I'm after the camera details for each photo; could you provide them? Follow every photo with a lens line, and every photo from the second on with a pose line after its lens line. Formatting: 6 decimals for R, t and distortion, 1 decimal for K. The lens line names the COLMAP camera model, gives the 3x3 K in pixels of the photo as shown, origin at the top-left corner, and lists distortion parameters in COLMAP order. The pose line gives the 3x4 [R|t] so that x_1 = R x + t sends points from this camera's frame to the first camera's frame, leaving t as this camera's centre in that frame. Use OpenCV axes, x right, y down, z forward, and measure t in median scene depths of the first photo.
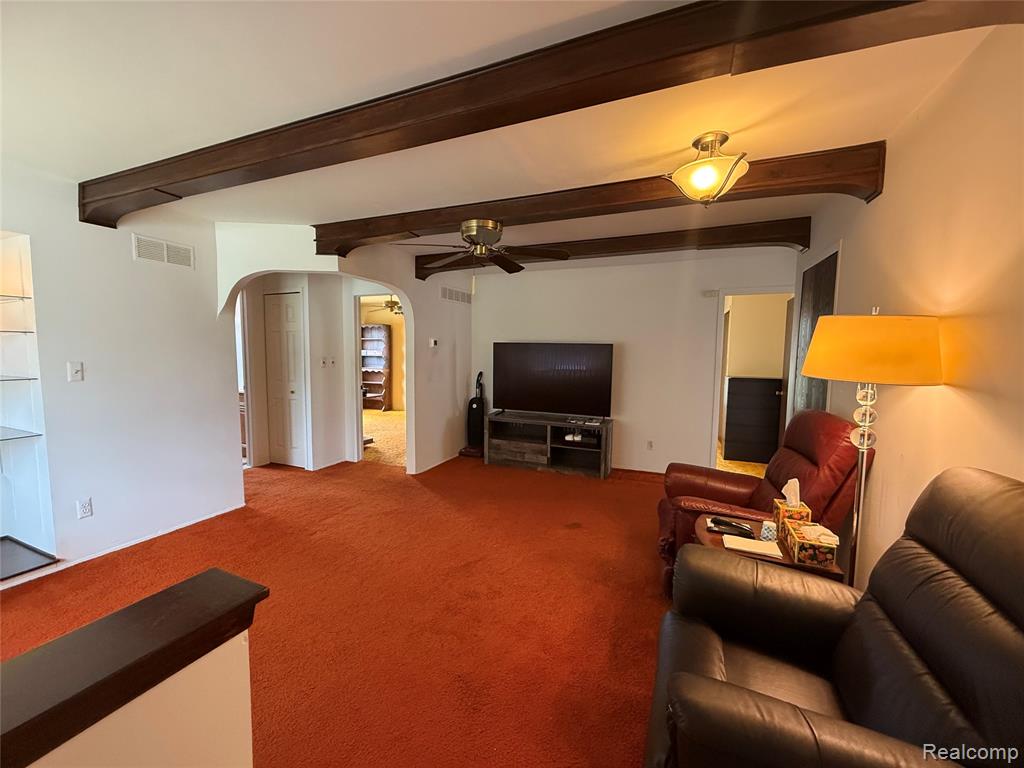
lens RADIAL K [[408.4, 0, 509.3], [0, 408.4, 384.1], [0, 0, 1]] dist [-0.000243, -0.000760]
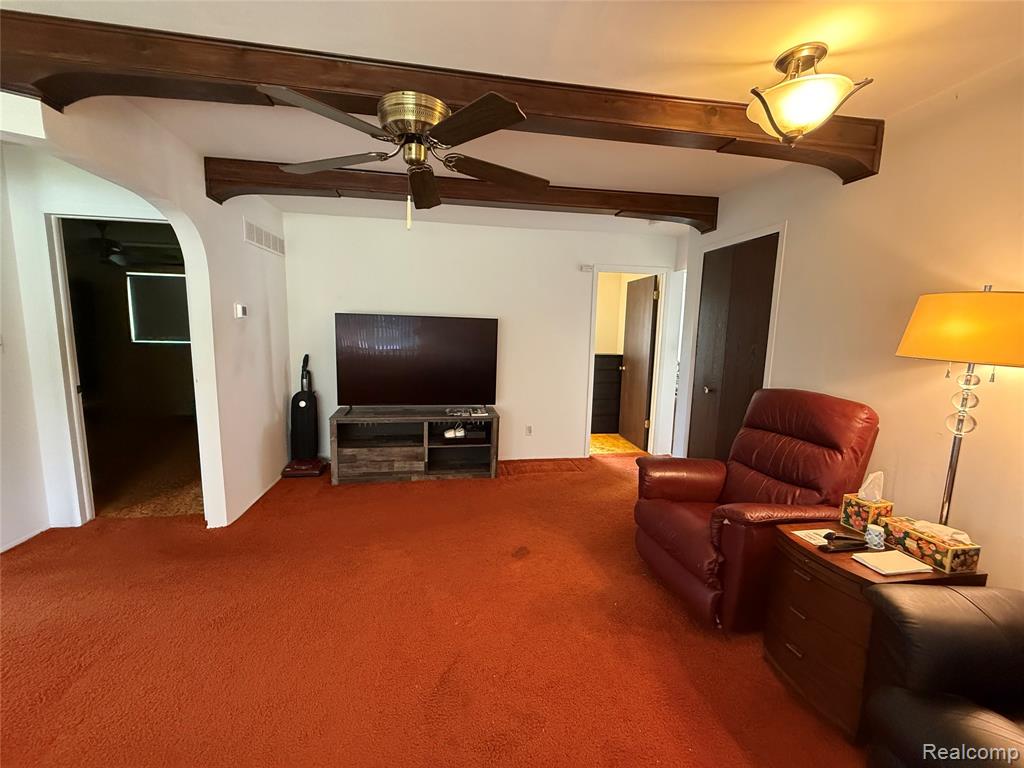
lens RADIAL K [[408.4, 0, 511.1], [0, 408.4, 383.4], [0, 0, 1]] dist [-0.000243, -0.000760]
pose [[0.845813, -0.060406, 0.530048, -0.243094], [0.030754, 0.997437, 0.064596, -0.025350], [-0.532592, -0.038335, 0.845503, 0.352636]]
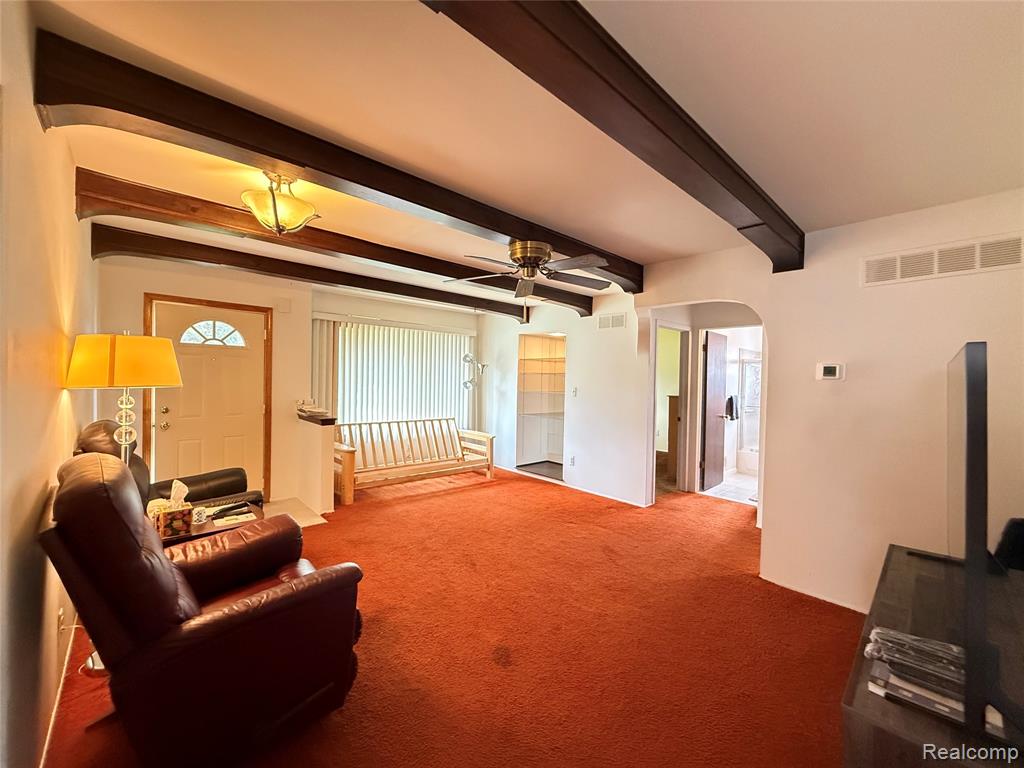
lens RADIAL K [[408.4, 0, 510.7], [0, 408.4, 383.6], [0, 0, 1]] dist [-0.000243, -0.000760]
pose [[-0.414357, -0.009454, -0.910065, 0.695326], [-0.102101, 0.994117, 0.036160, -0.084393], [0.904369, 0.107902, -0.412885, 1.180926]]
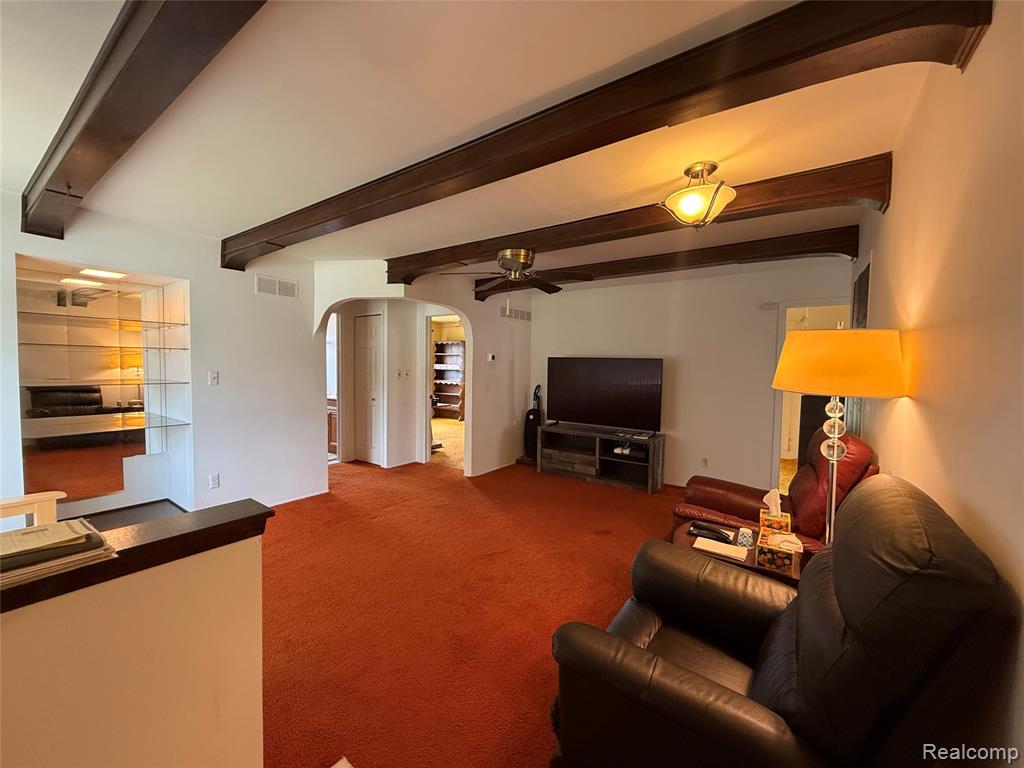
lens RADIAL K [[408.4, 0, 509.0], [0, 408.4, 384.1], [0, 0, 1]] dist [-0.000243, -0.000760]
pose [[0.976183, 0.014699, -0.216450, 0.138539], [-0.022830, 0.999122, -0.035116, 0.010774], [0.215744, 0.039221, 0.975662, -0.079367]]
